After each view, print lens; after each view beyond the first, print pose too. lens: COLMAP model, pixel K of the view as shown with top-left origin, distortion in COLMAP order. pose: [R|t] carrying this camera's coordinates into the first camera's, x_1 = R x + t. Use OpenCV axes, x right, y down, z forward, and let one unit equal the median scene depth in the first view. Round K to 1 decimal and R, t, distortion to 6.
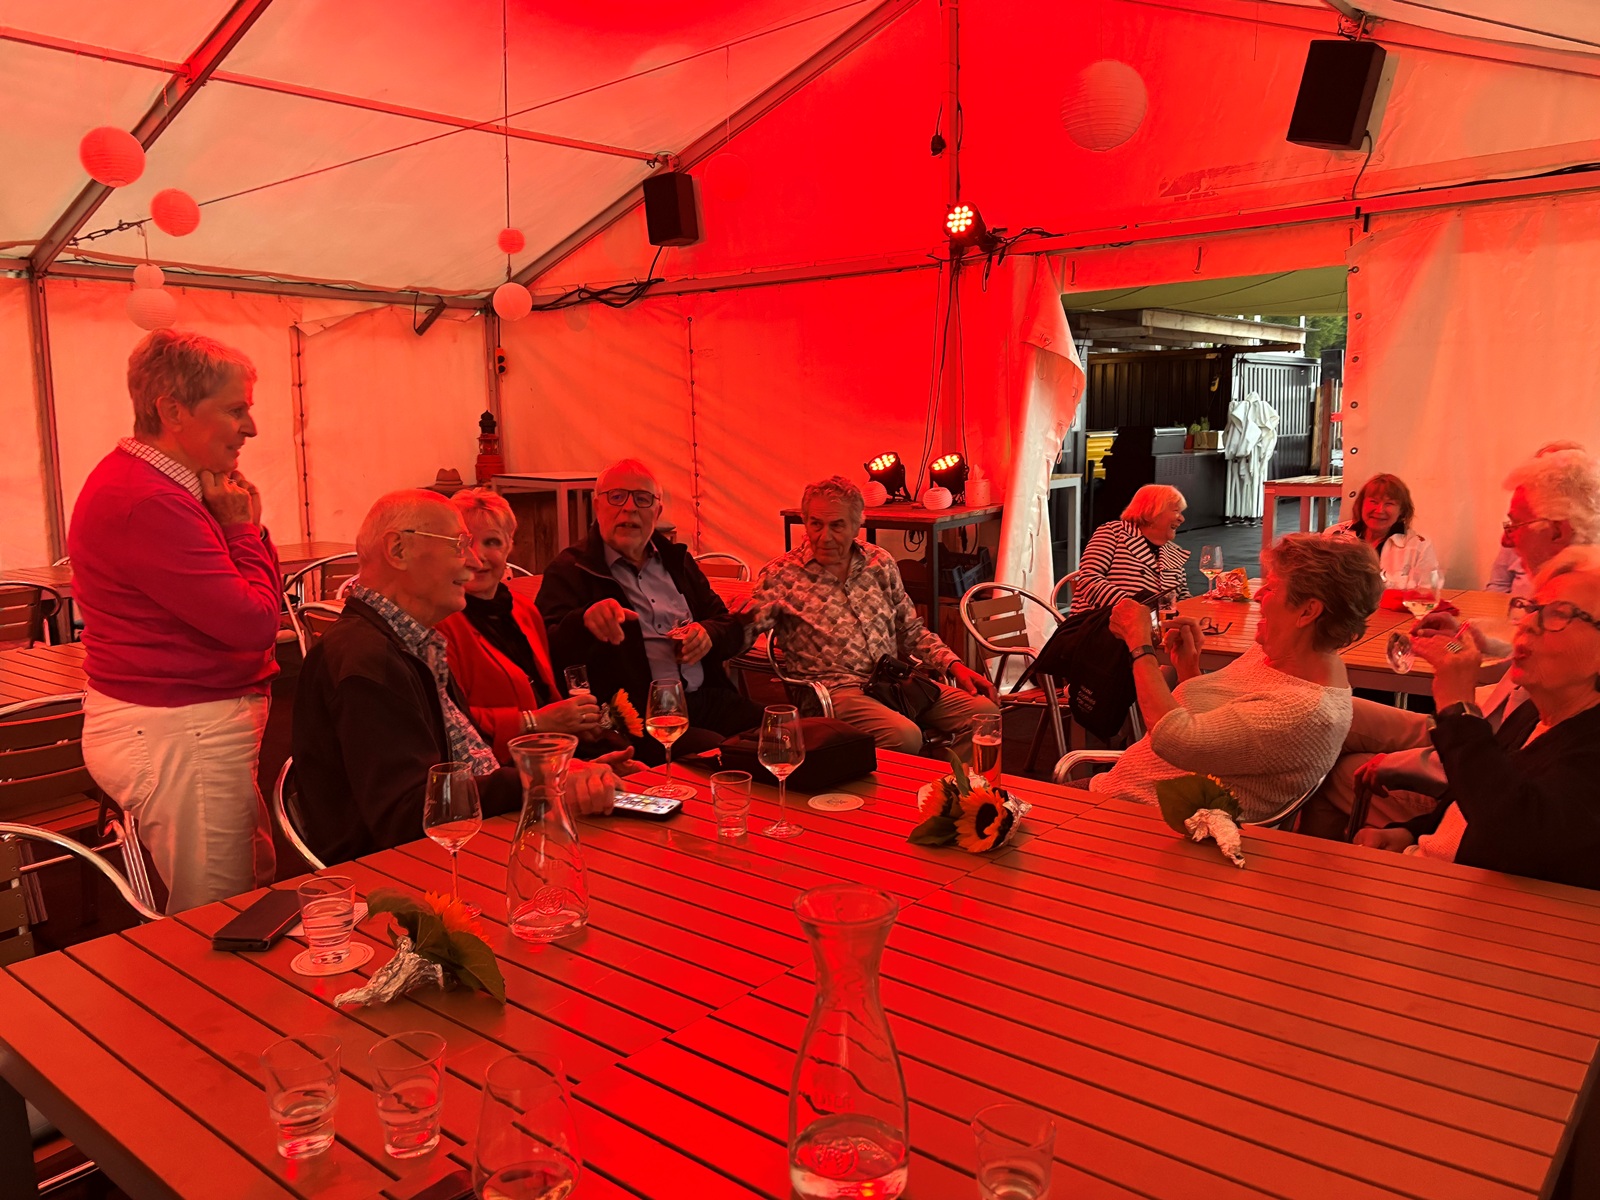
lens RADIAL K [[1218.3, 0, 799.2], [0, 1218.3, 577.3], [0, 0, 1]] dist [0.017330, -0.038727]
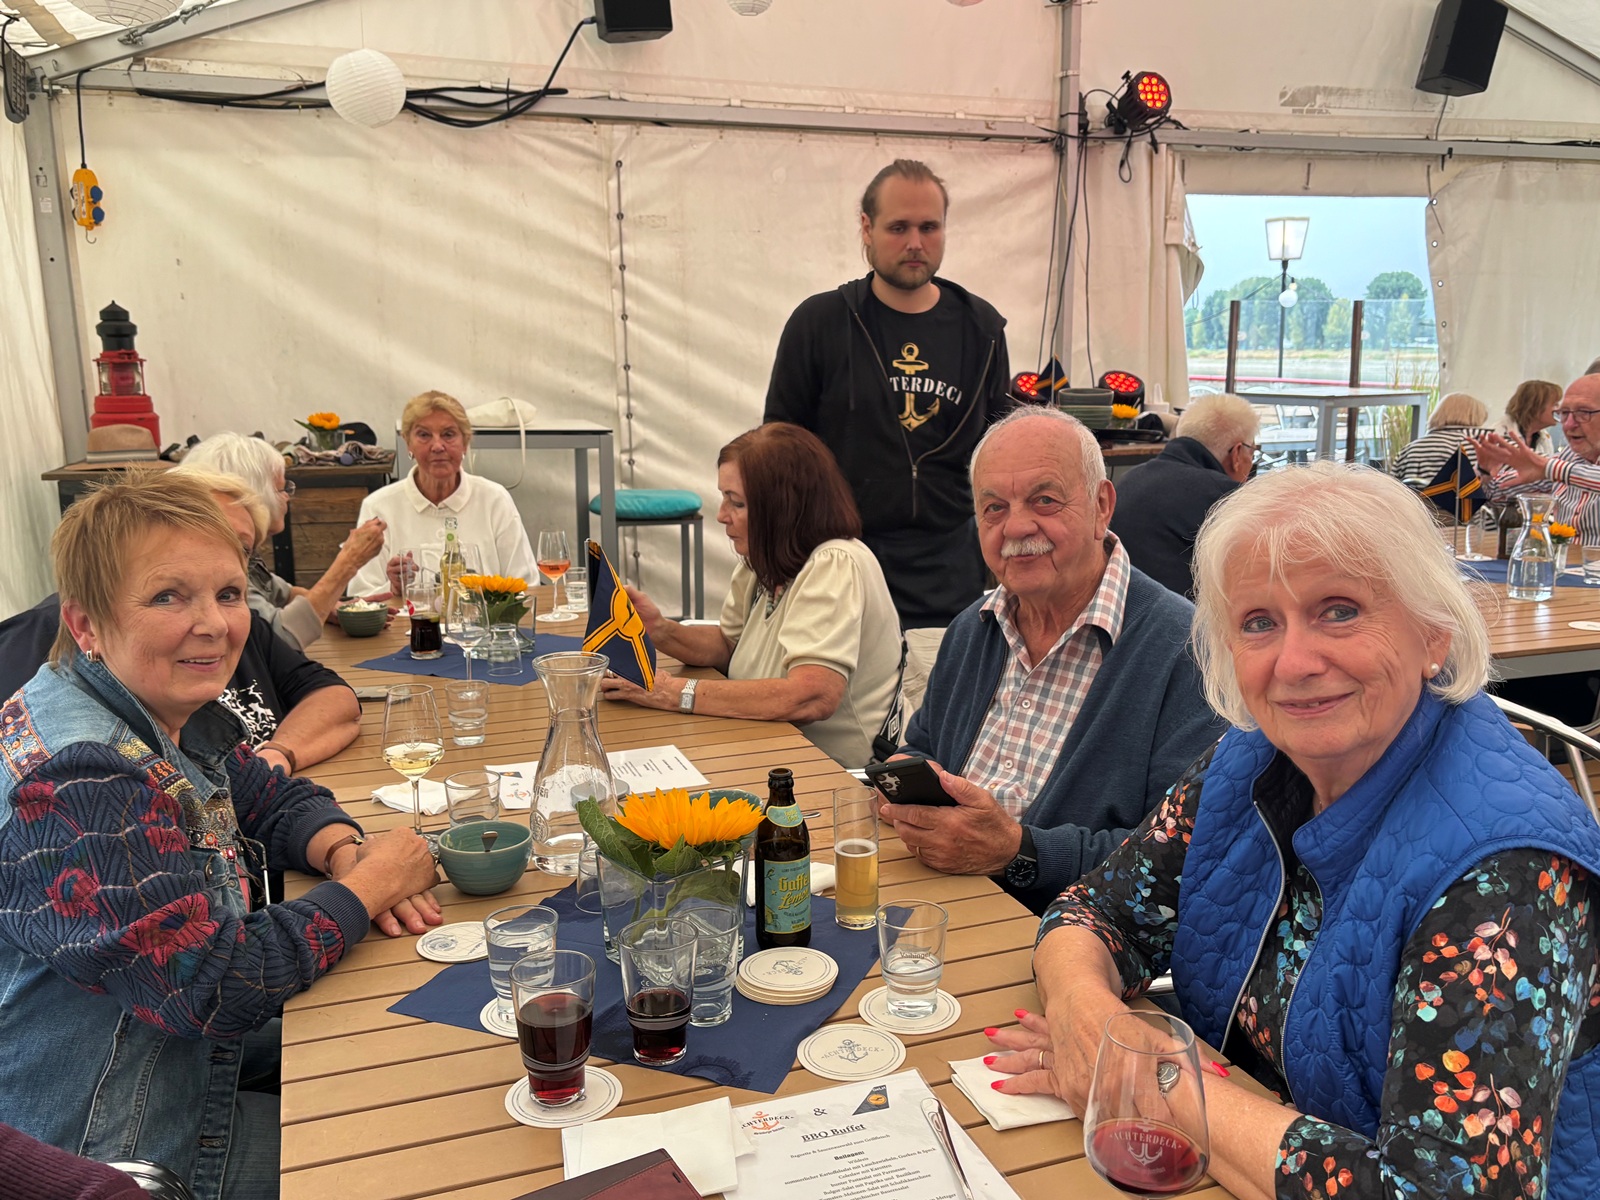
lens RADIAL K [[1369.1, 0, 831.2], [0, 1369.1, 596.8], [0, 0, 1]] dist [0.048449, -0.054928]
pose [[0.512339, -0.148400, 0.845864, -0.648740], [0.106840, 0.988319, 0.108680, -0.057358], [-0.852112, 0.034691, 0.522209, 0.536726]]
